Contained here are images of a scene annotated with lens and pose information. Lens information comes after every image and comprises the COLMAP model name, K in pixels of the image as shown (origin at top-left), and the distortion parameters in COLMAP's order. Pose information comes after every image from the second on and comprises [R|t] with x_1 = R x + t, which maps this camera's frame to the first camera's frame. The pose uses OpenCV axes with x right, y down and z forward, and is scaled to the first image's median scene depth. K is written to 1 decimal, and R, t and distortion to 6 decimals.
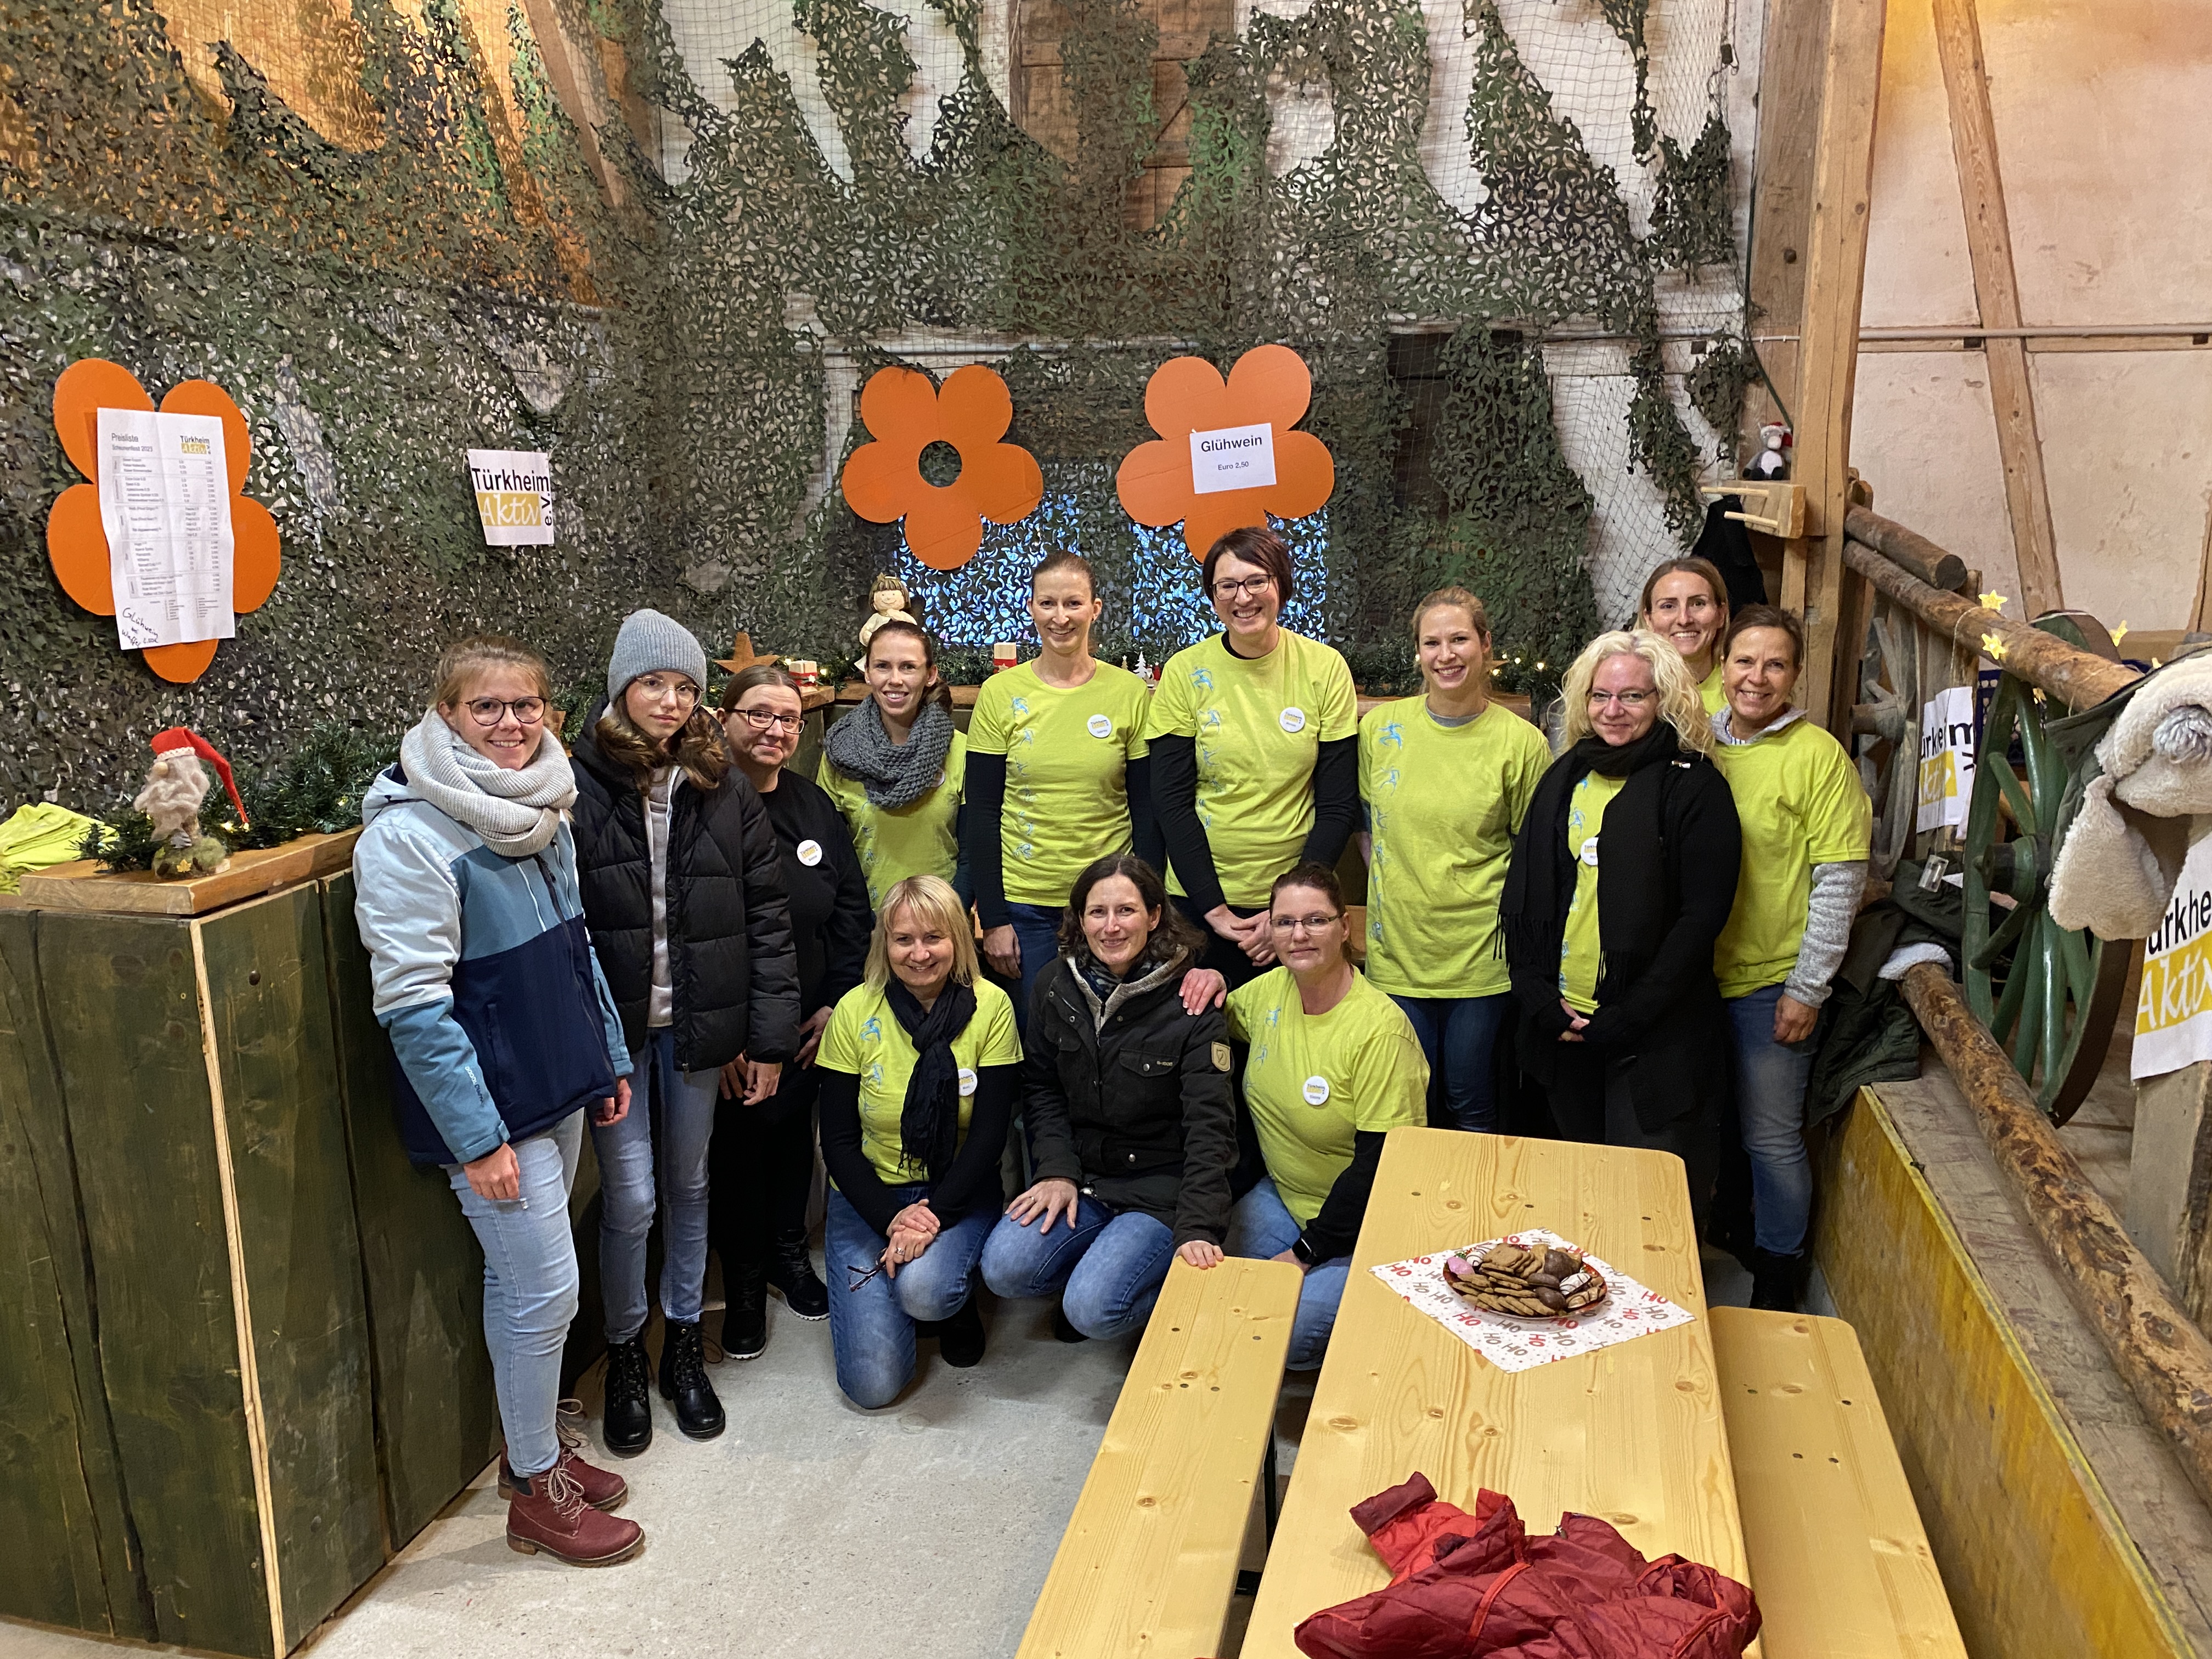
lens RADIAL K [[1674.3, 0, 1106.0], [0, 1674.3, 829.5], [0, 0, 1]] dist [0.073724, -0.099384]
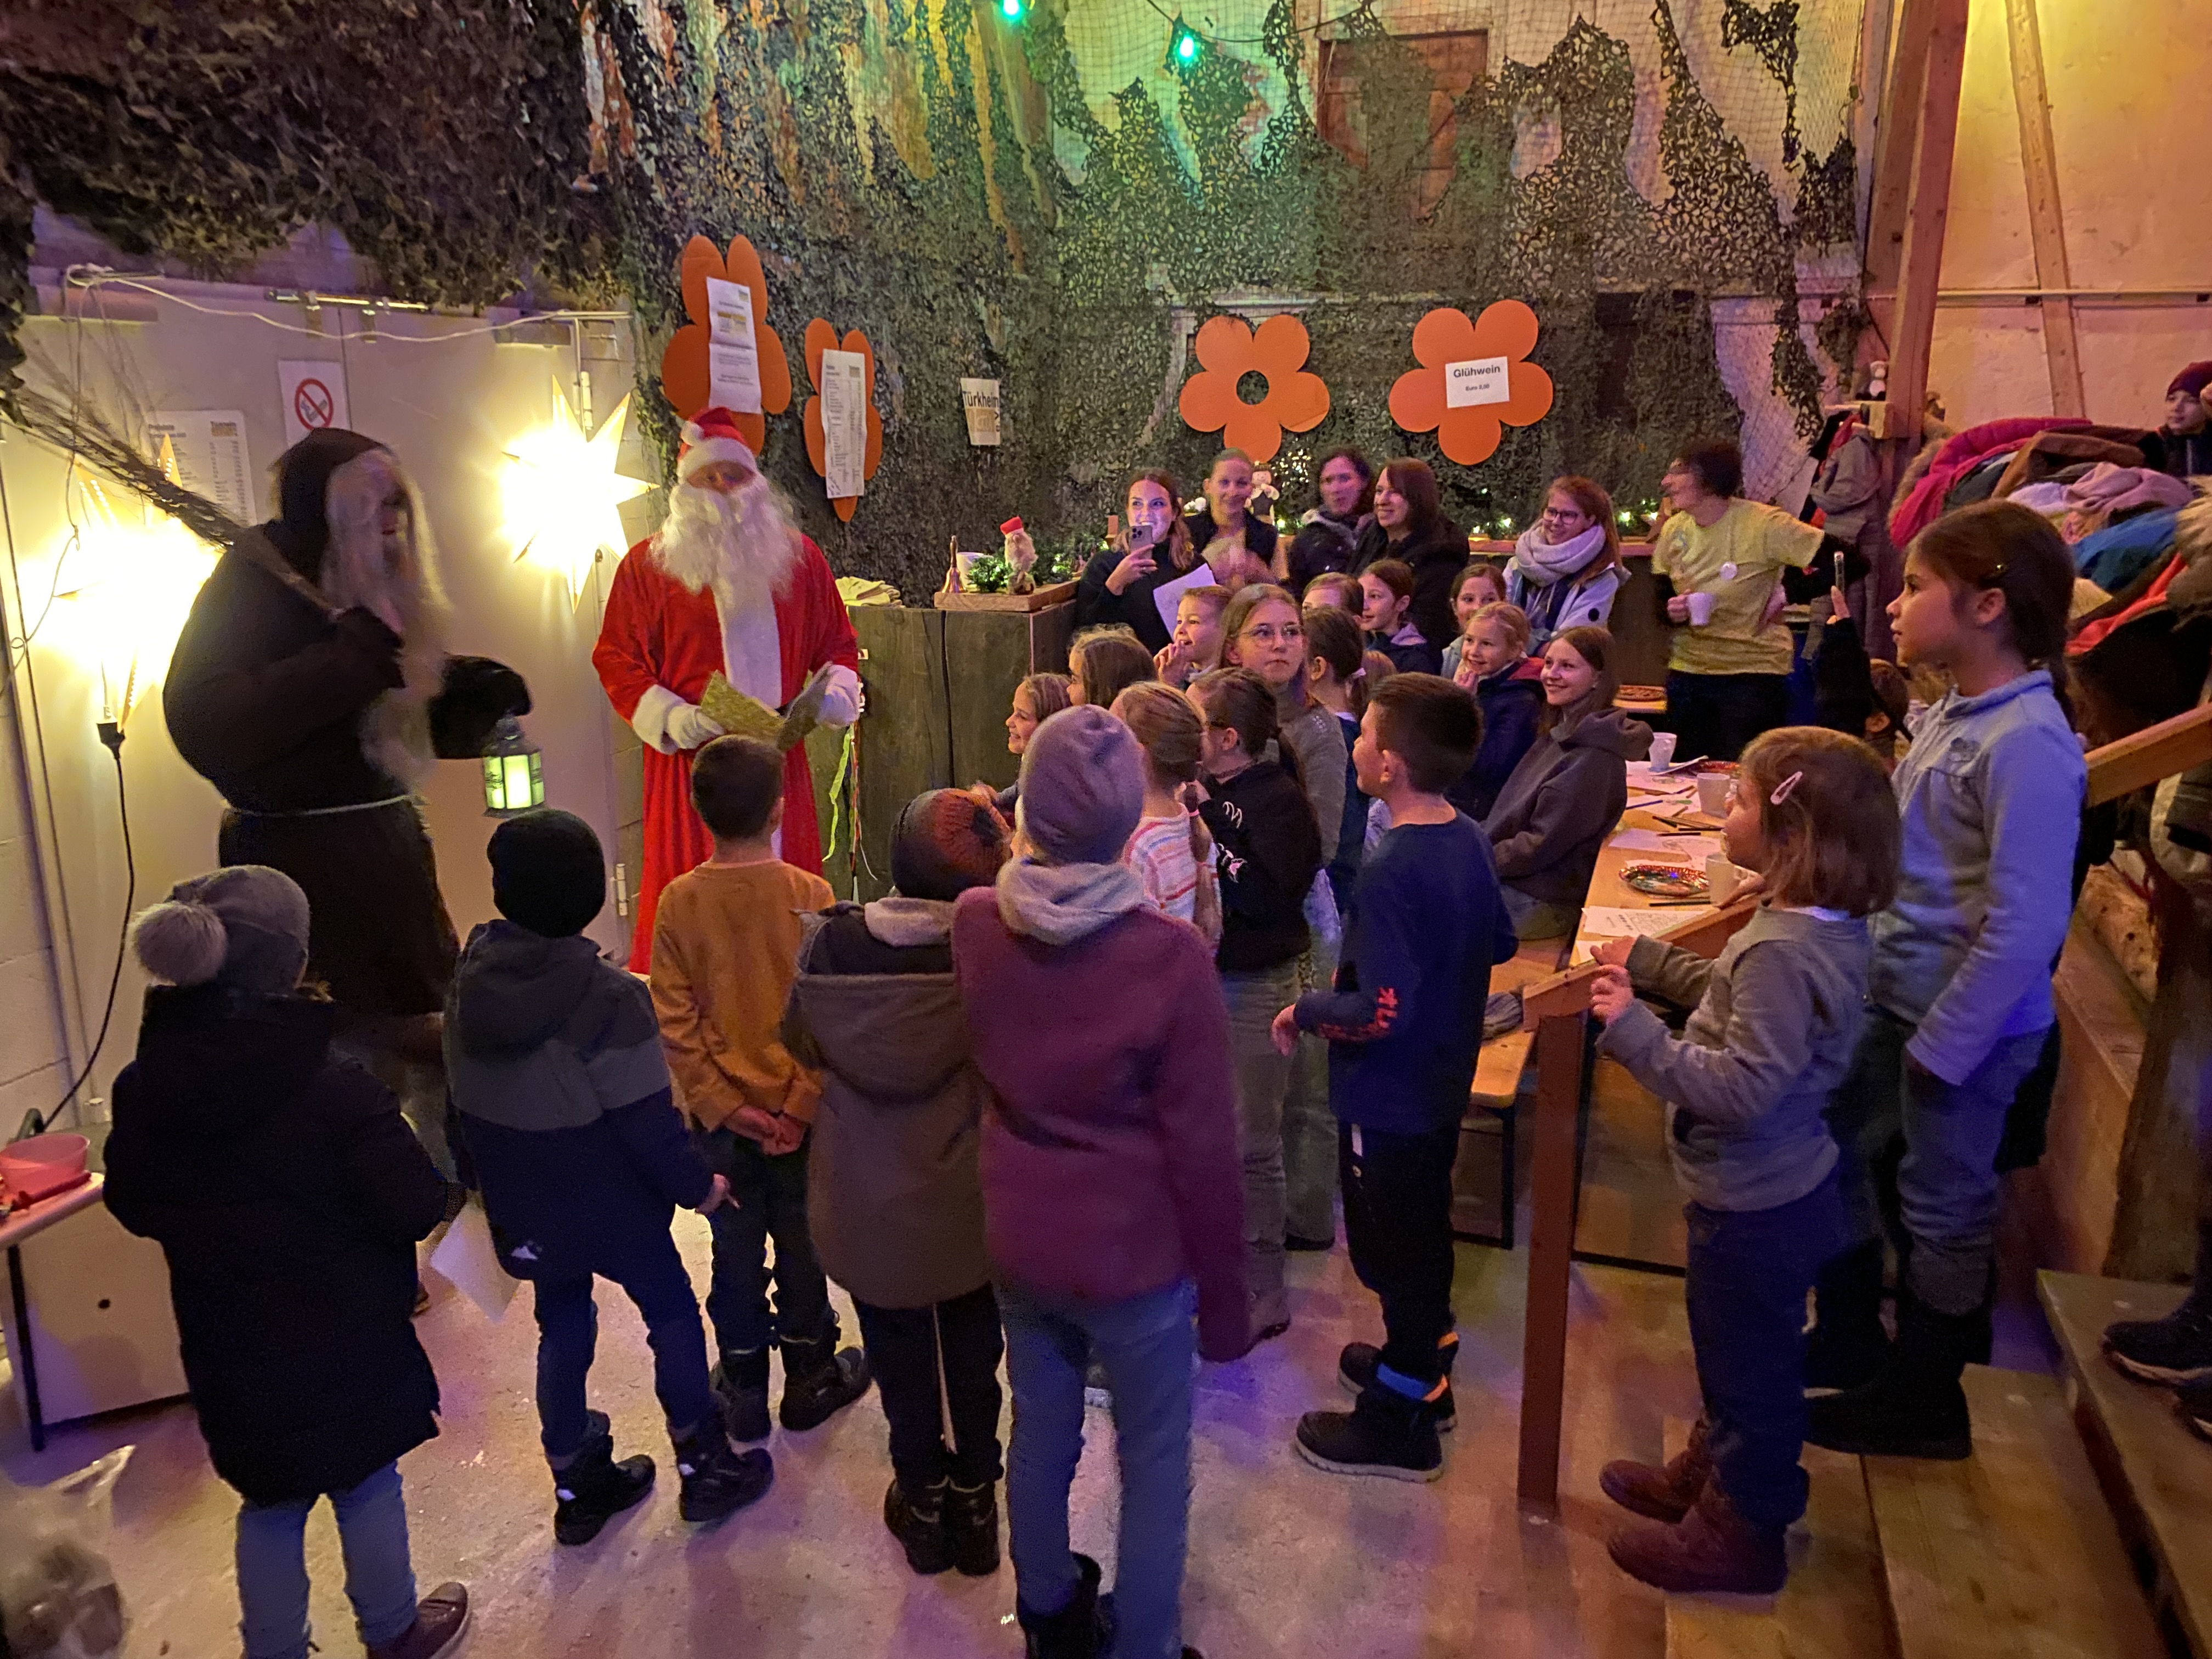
lens RADIAL K [[1674.3, 0, 1106.0], [0, 1674.3, 829.5], [0, 0, 1]] dist [0.073724, -0.099384]
pose [[0.995978, 0.026714, -0.085527, -0.104457], [-0.023189, 0.998851, 0.041948, 0.098569], [0.086550, -0.039796, 0.995452, -0.441001]]
